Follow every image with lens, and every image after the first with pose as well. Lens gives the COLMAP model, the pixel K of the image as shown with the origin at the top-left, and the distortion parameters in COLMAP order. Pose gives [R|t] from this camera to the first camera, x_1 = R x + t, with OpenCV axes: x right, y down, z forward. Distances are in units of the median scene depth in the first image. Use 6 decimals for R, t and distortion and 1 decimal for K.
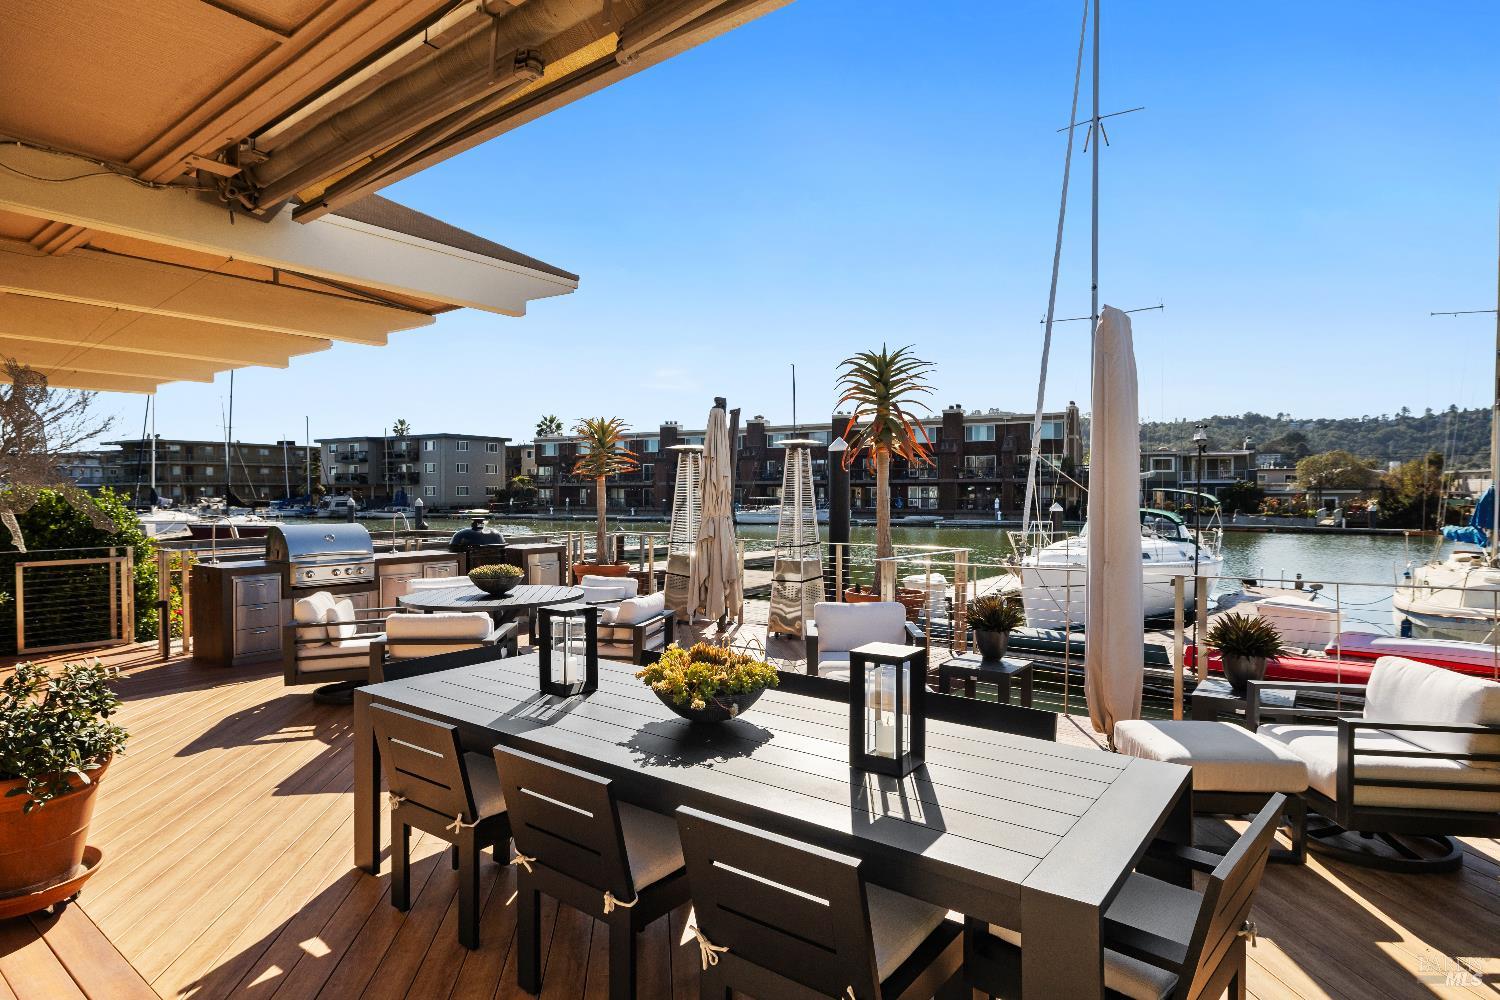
lens RADIAL K [[807.1, 0, 743.5], [0, 807.1, 498.3], [0, 0, 1]] dist [-0.001248, -0.000061]
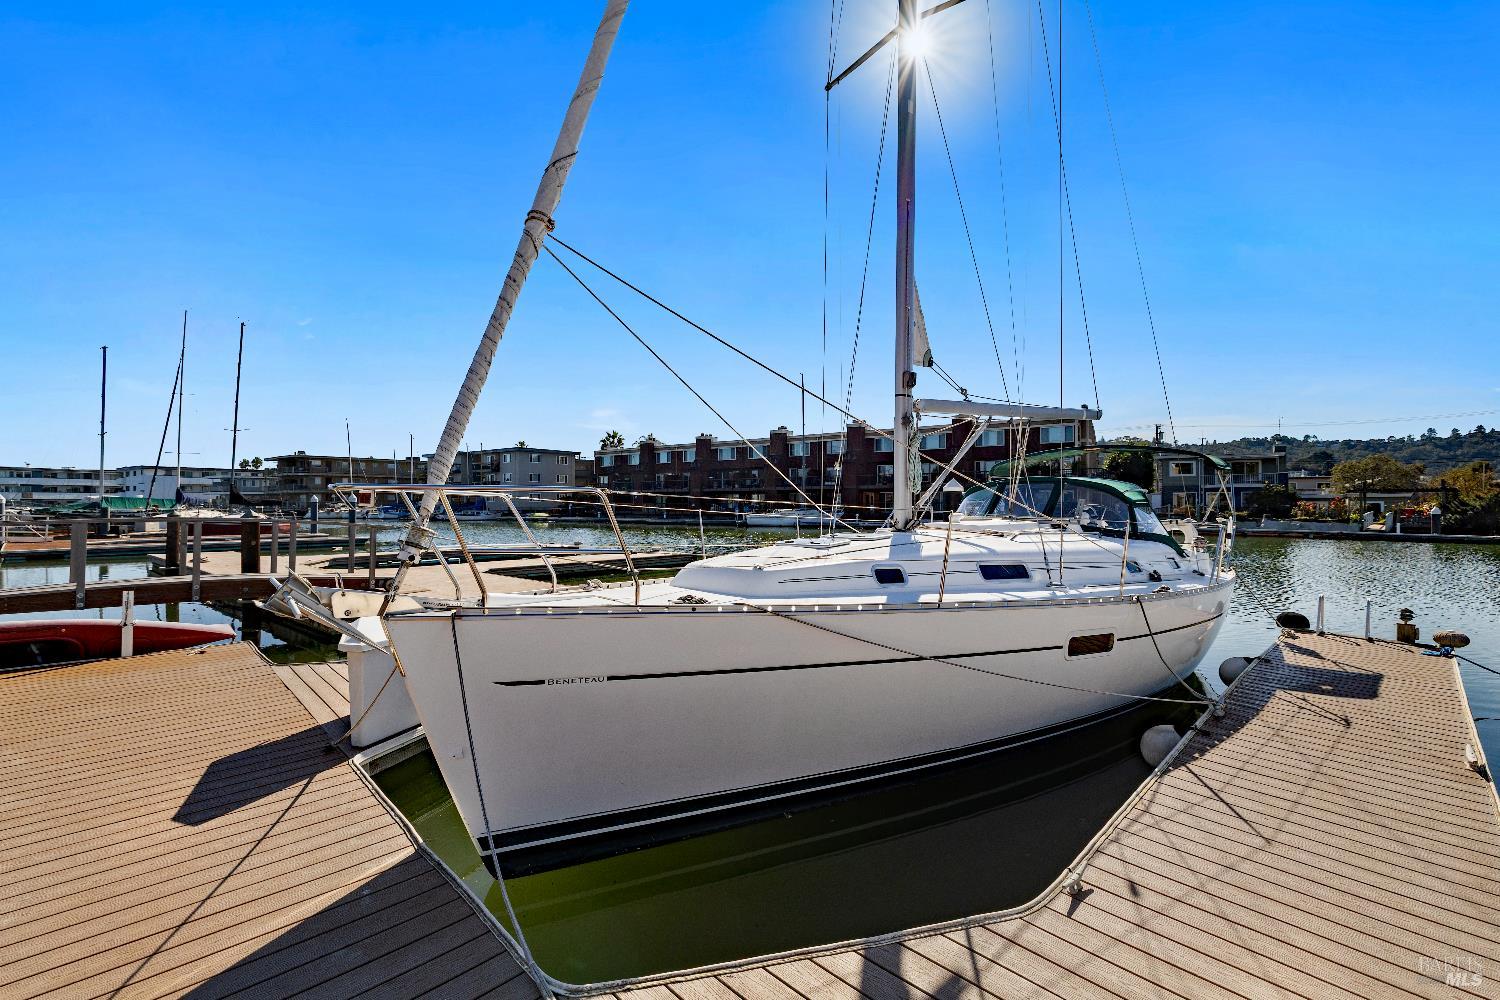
lens RADIAL K [[647.4, 0, 754.0], [0, 647.4, 497.4], [0, 0, 1]] dist [0.000814, -0.000450]
pose [[0.992835, 0.001052, -0.119491, 0.104002], [-0.003326, 0.999817, -0.018832, 0.010417], [0.119449, 0.019094, 0.992657, 0.169700]]
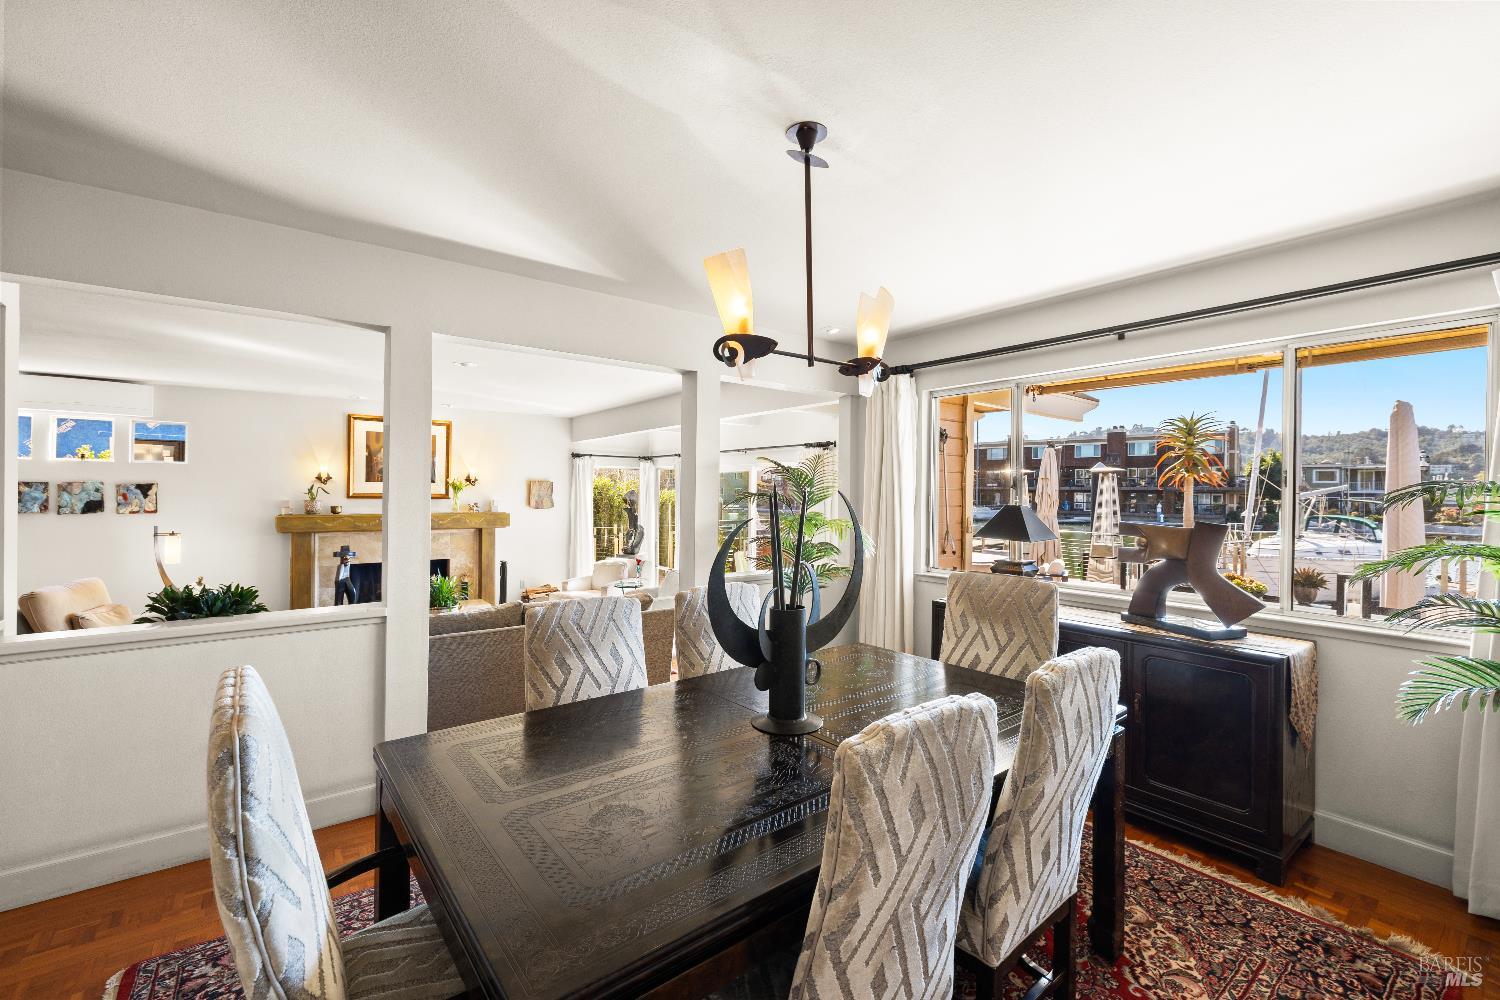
lens RADIAL K [[630.1, 0, 738.5], [0, 630.1, 493.9], [0, 0, 1]] dist [-0.000255, -0.000208]
pose [[0.966511, 0.014405, -0.256219, -0.048254], [-0.016012, 0.999863, -0.004186, -0.000614], [0.256123, 0.008148, 0.966610, -0.057732]]
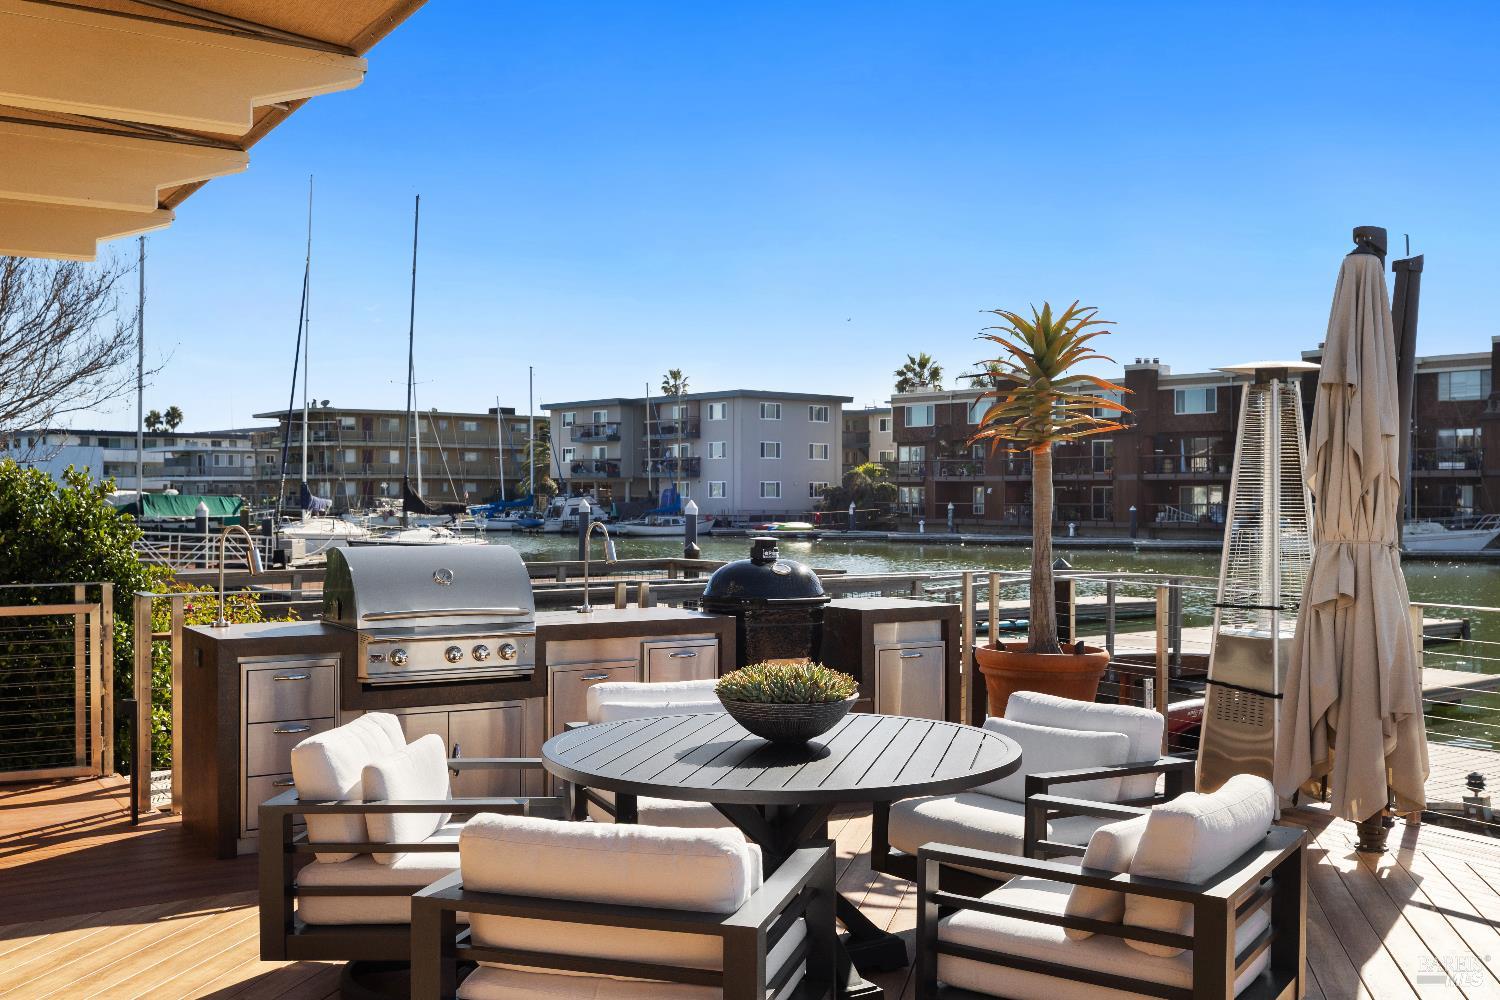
lens RADIAL K [[1452.9, 0, 751.5], [0, 1452.9, 496.2], [0, 0, 1]] dist [-0.002028, 0.000000]
pose [[0.939434, 0.005129, -0.342692, -0.009105], [-0.007241, 0.999962, -0.004882, 0.000876], [0.342654, 0.007068, 0.939435, 0.035793]]
